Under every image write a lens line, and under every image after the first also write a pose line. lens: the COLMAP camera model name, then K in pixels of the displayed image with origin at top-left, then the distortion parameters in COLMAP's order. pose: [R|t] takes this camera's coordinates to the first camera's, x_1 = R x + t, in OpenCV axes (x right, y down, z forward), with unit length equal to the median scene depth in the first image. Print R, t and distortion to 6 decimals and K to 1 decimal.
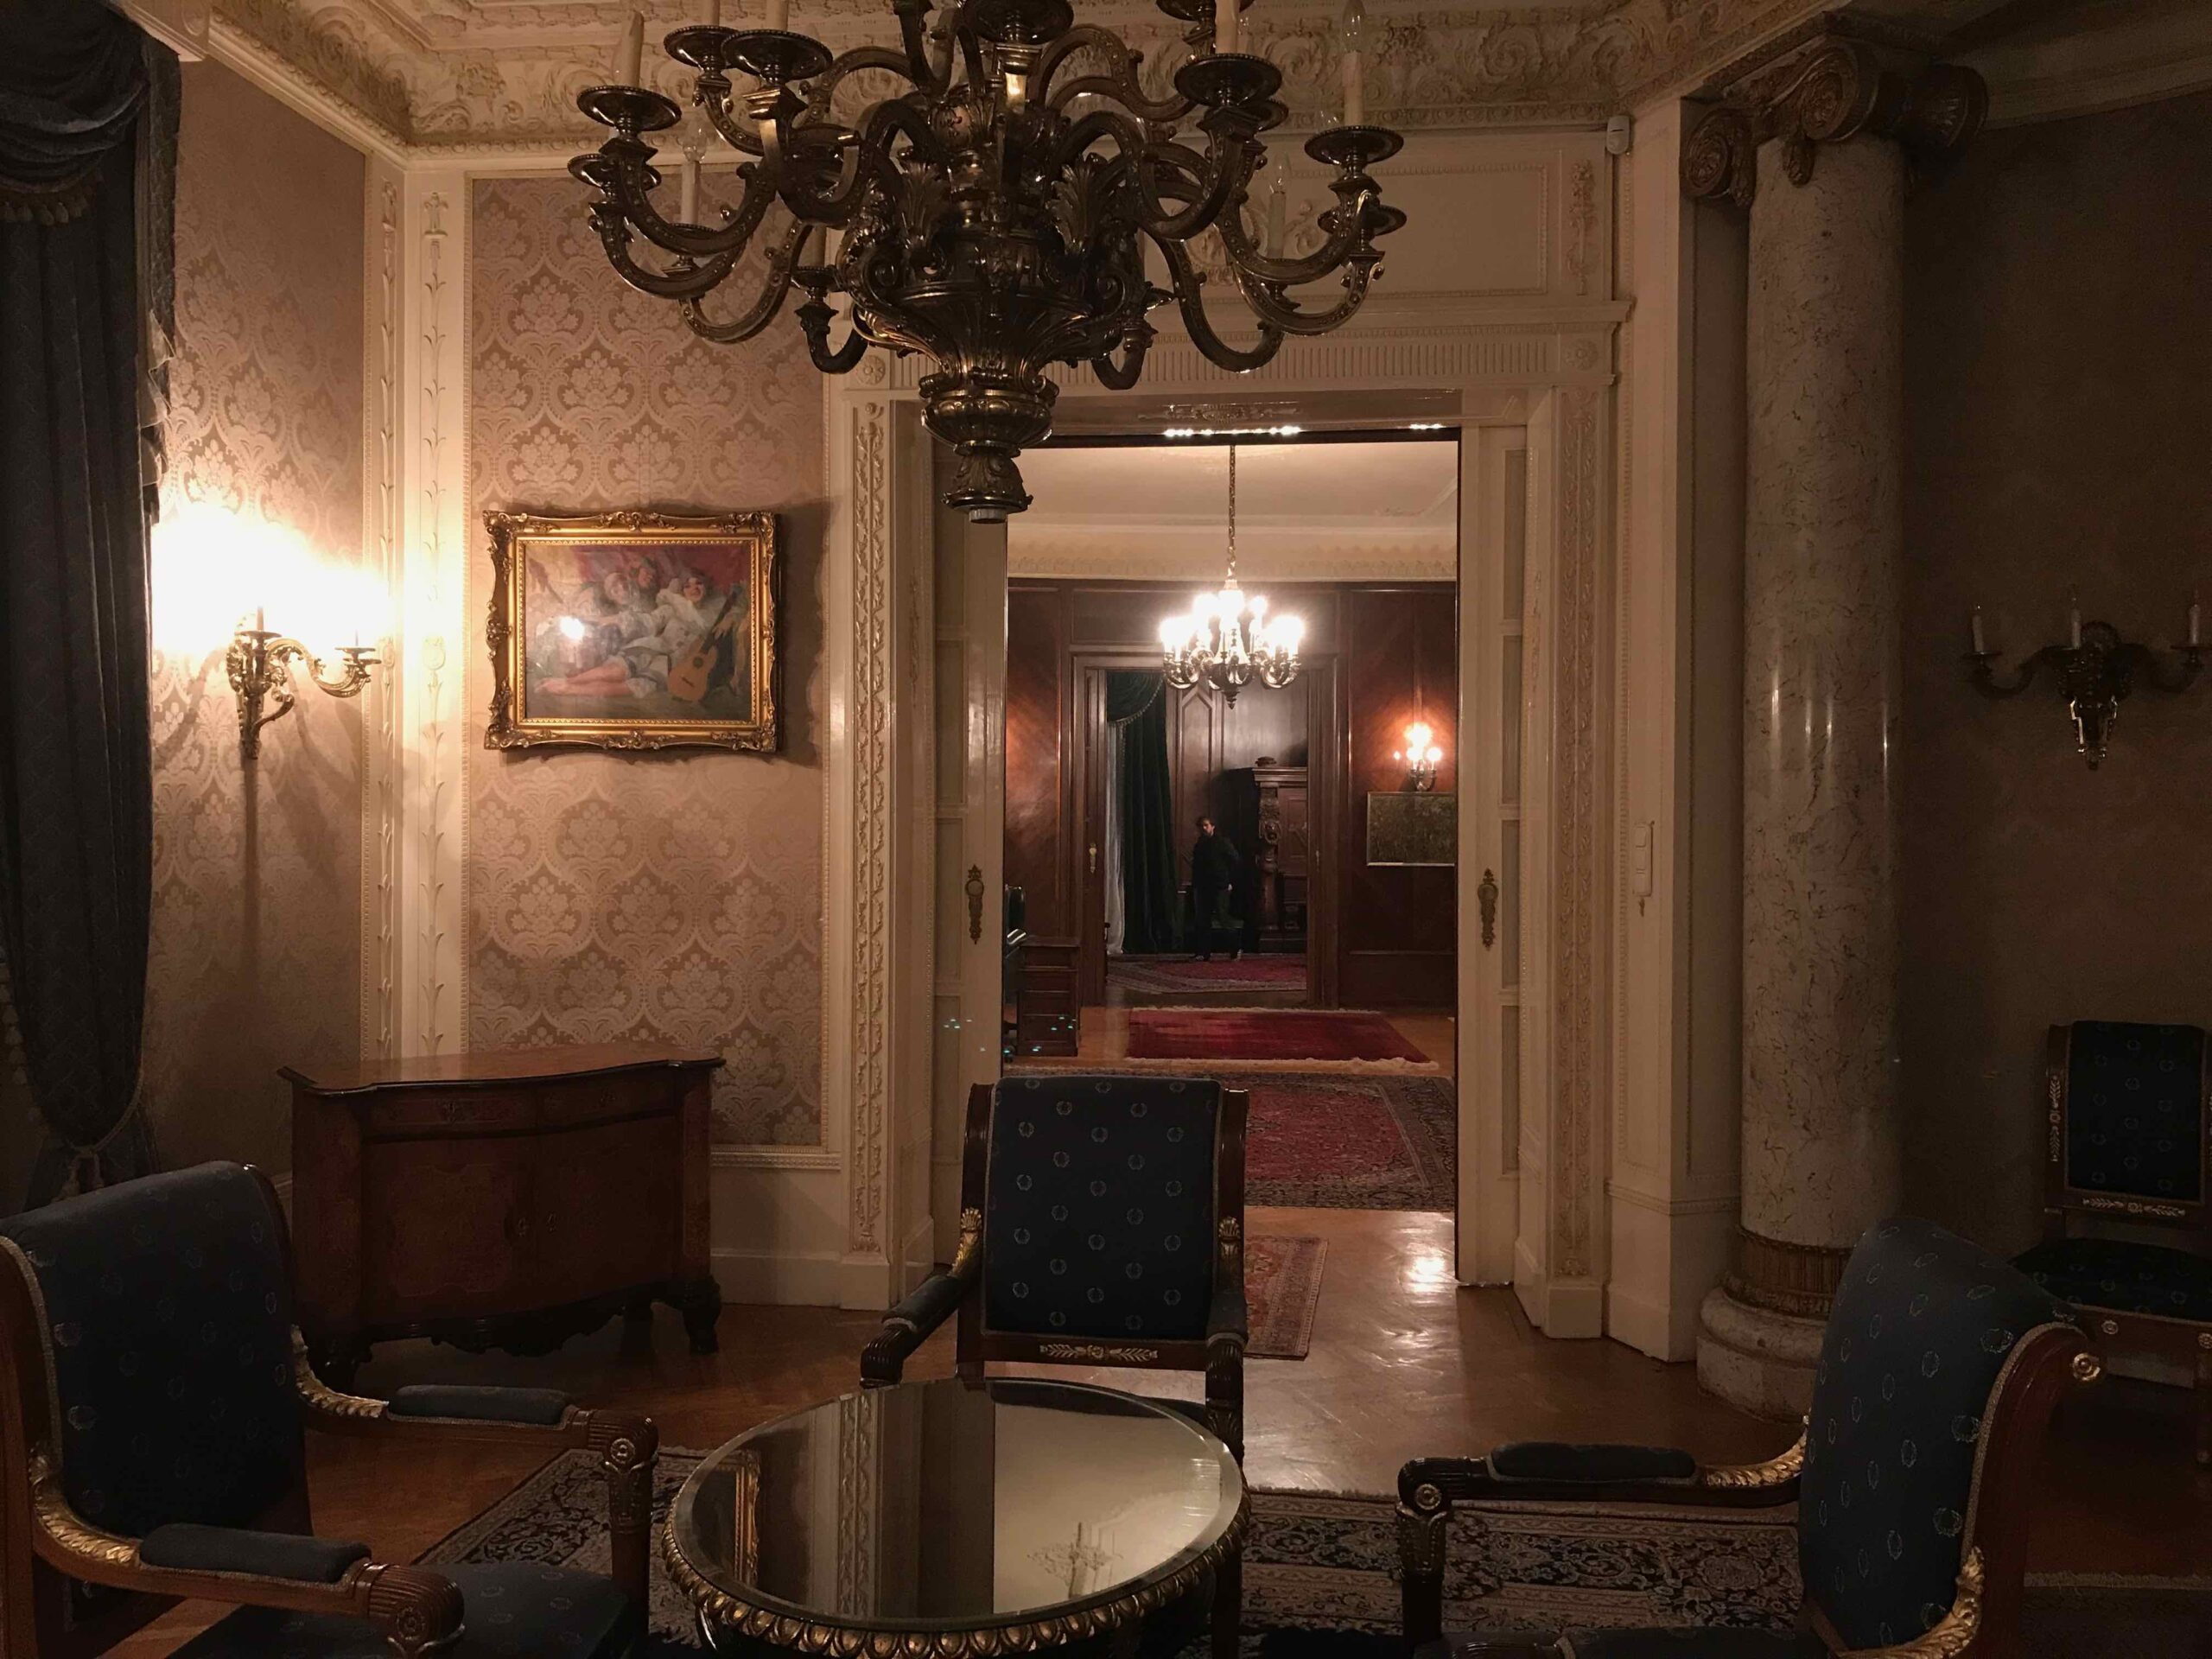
lens RADIAL K [[1807.5, 0, 1093.6], [0, 1807.5, 817.5], [0, 0, 1]] dist [0.079684, -0.000830]
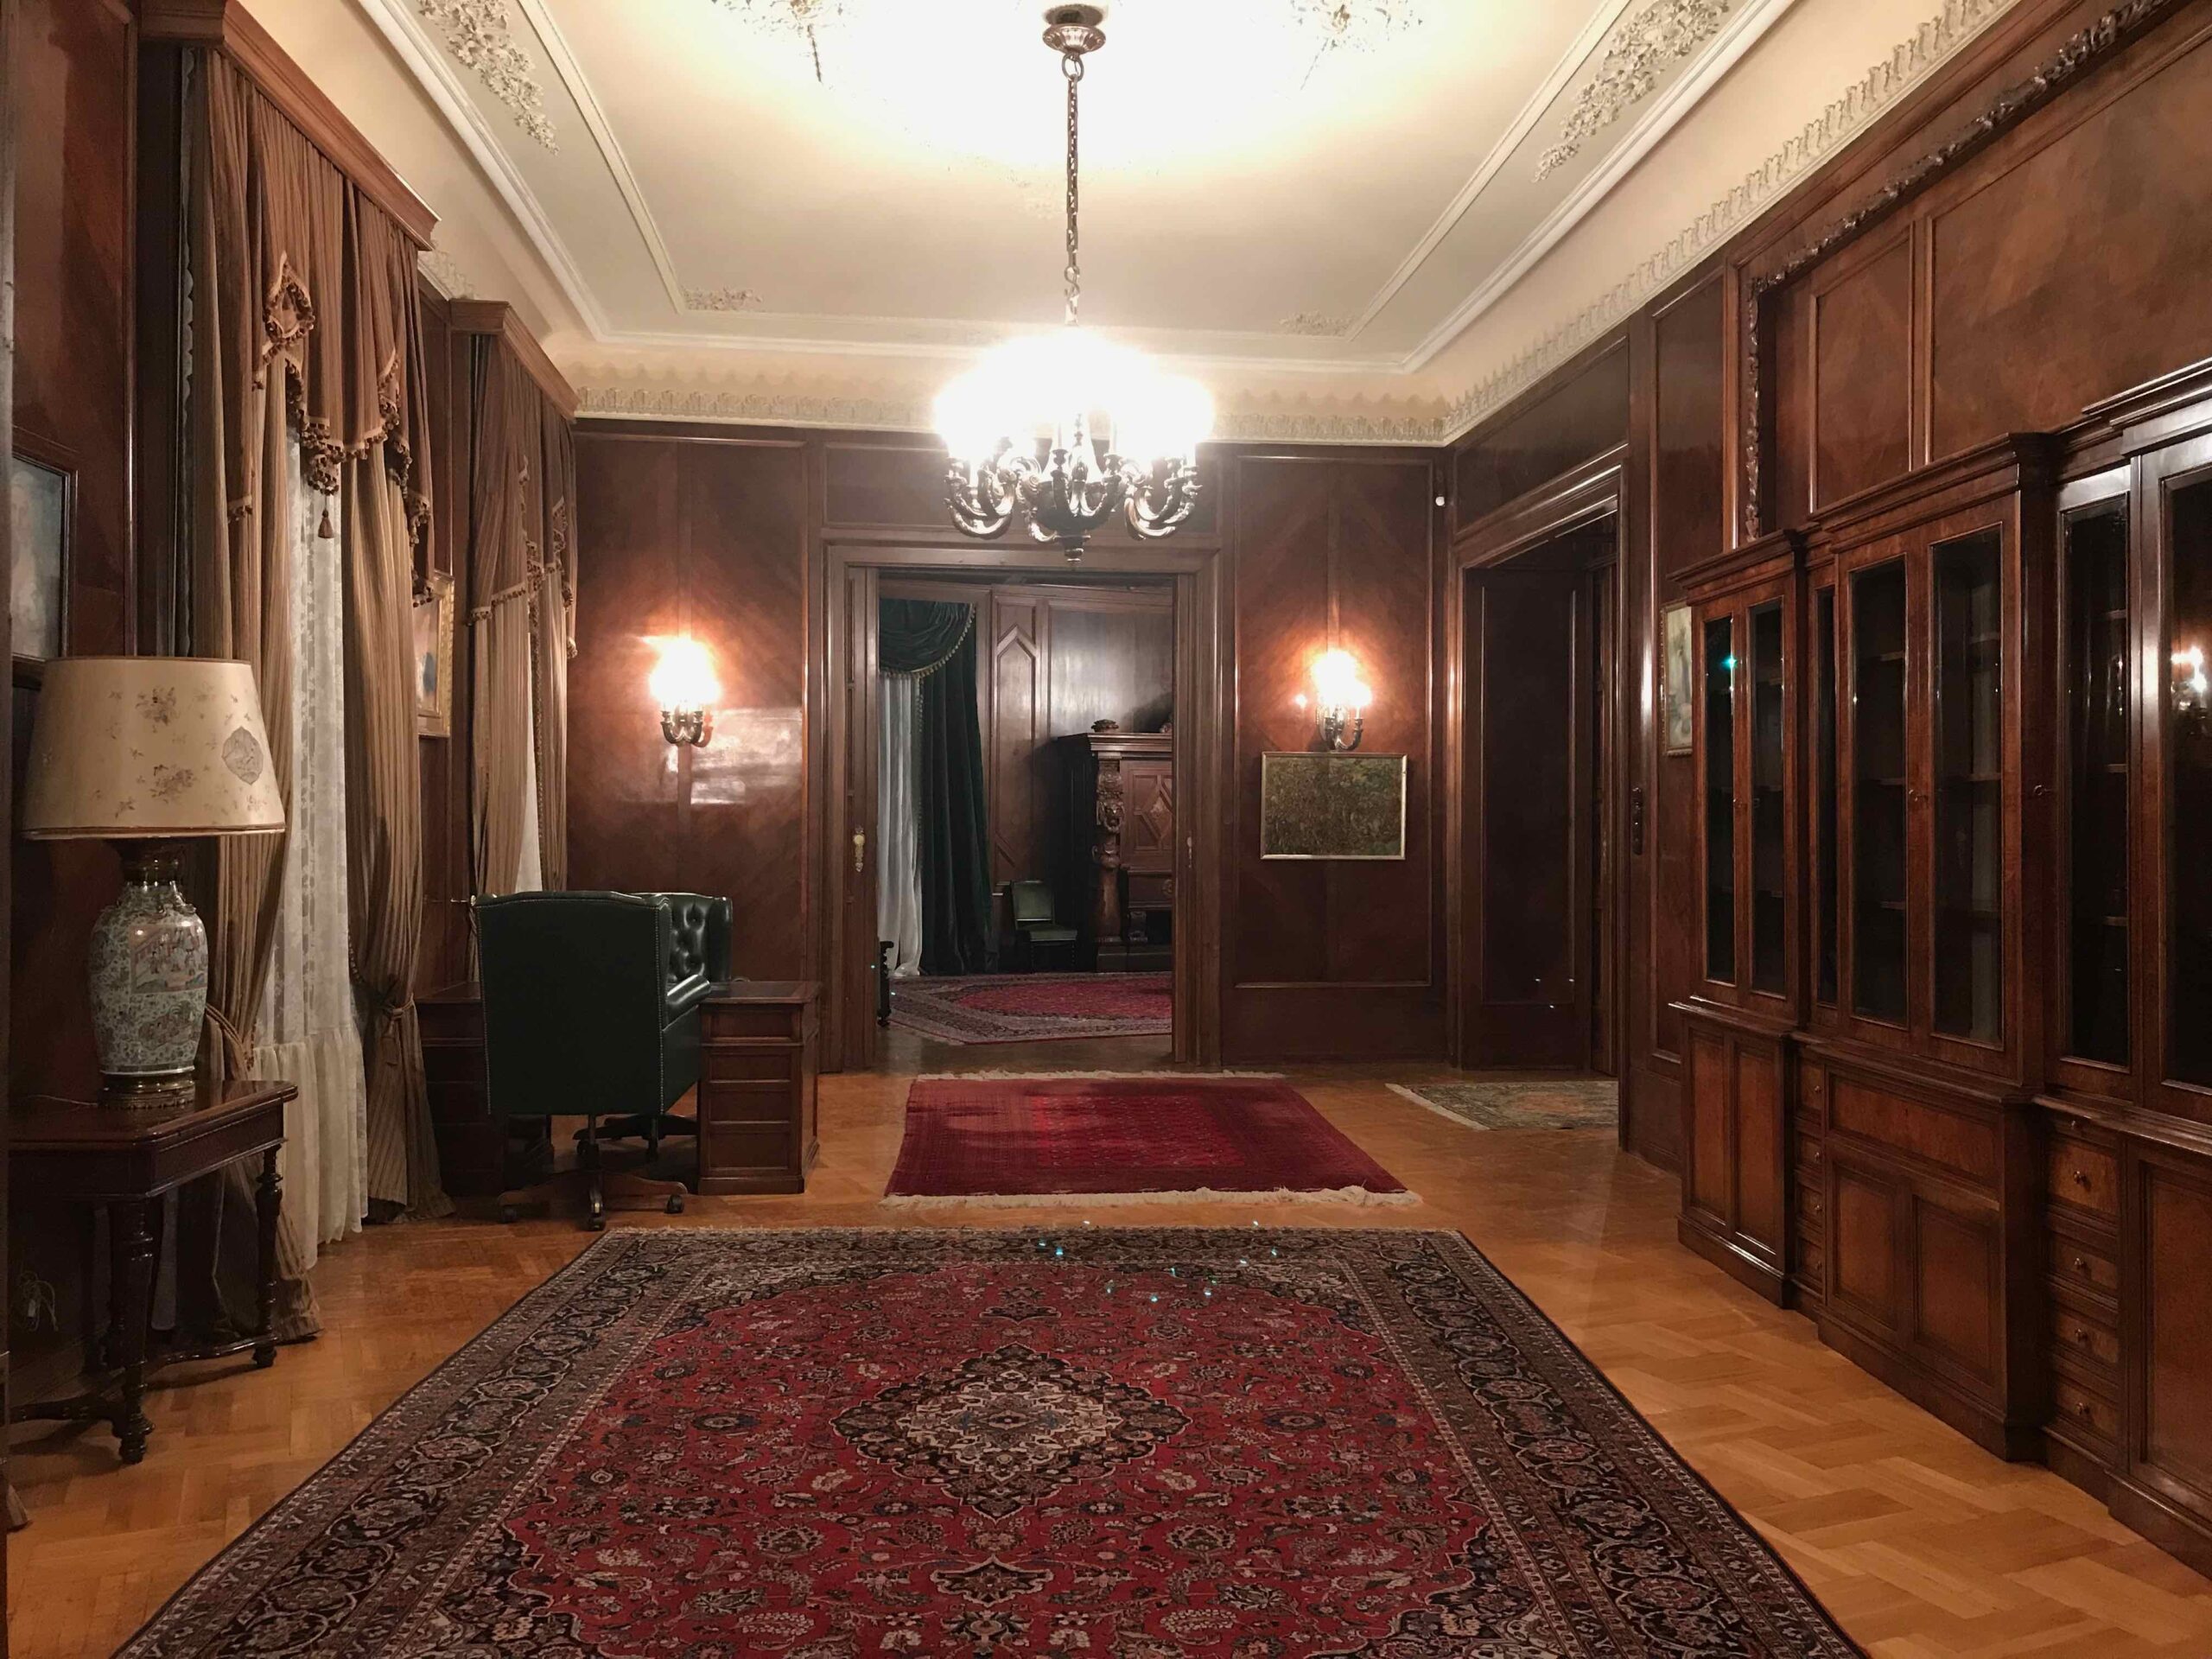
lens RADIAL K [[1807.5, 0, 1103.5], [0, 1807.5, 823.6], [0, 0, 1]] dist [0.079684, -0.000830]
pose [[0.994665, -0.002202, 0.103130, 0.020570], [0.001520, 0.999976, 0.006693, 0.008349], [-0.103142, -0.006501, 0.994645, 0.322581]]
